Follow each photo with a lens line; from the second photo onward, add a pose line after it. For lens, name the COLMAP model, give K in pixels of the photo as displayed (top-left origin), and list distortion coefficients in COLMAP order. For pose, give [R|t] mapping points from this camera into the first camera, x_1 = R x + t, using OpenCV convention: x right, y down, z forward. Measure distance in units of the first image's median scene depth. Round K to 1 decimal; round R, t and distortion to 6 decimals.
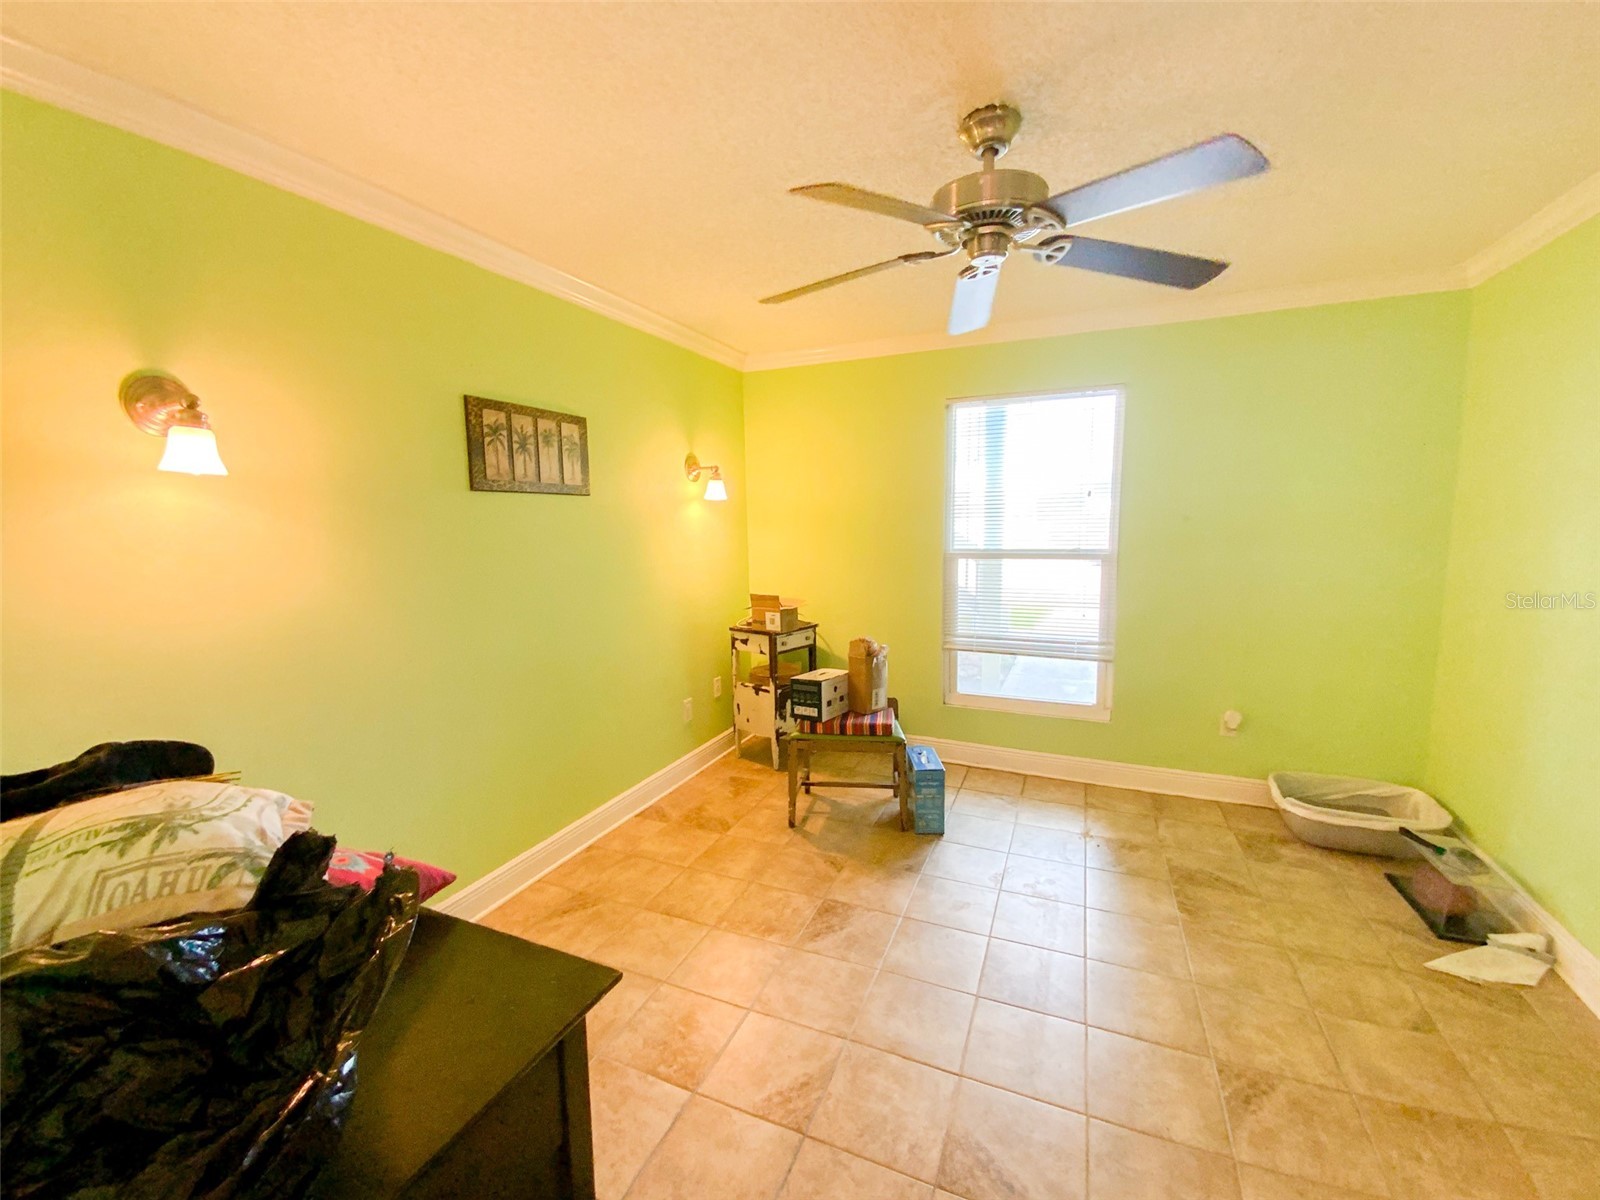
lens RADIAL K [[662.7, 0, 819.1], [0, 662.7, 594.1], [0, 0, 1]] dist [0.034669, -0.026615]
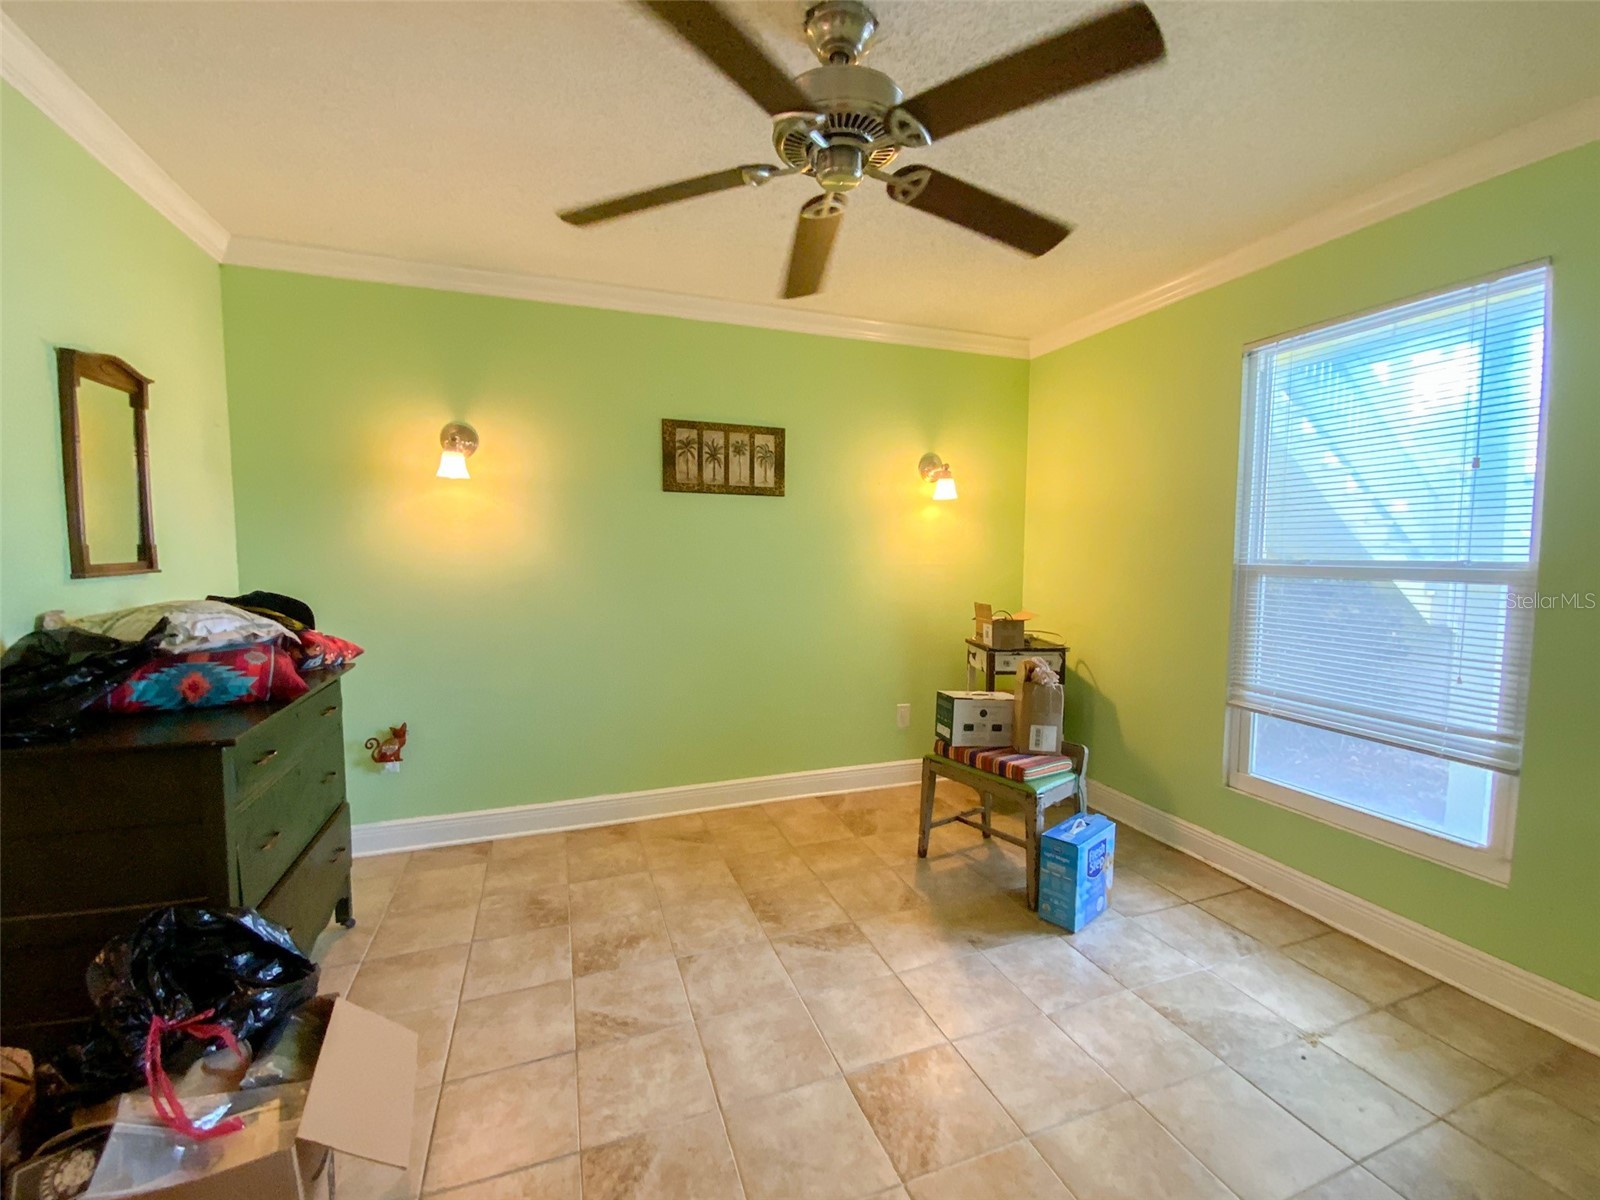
lens RADIAL K [[682.0, 0, 808.4], [0, 682.0, 605.5], [0, 0, 1]] dist [0.022736, -0.021961]
pose [[0.673151, 0.073236, -0.735869, 0.521736], [-0.097683, 0.995170, 0.009685, 0.020134], [0.733025, 0.065362, 0.677054, 0.246103]]
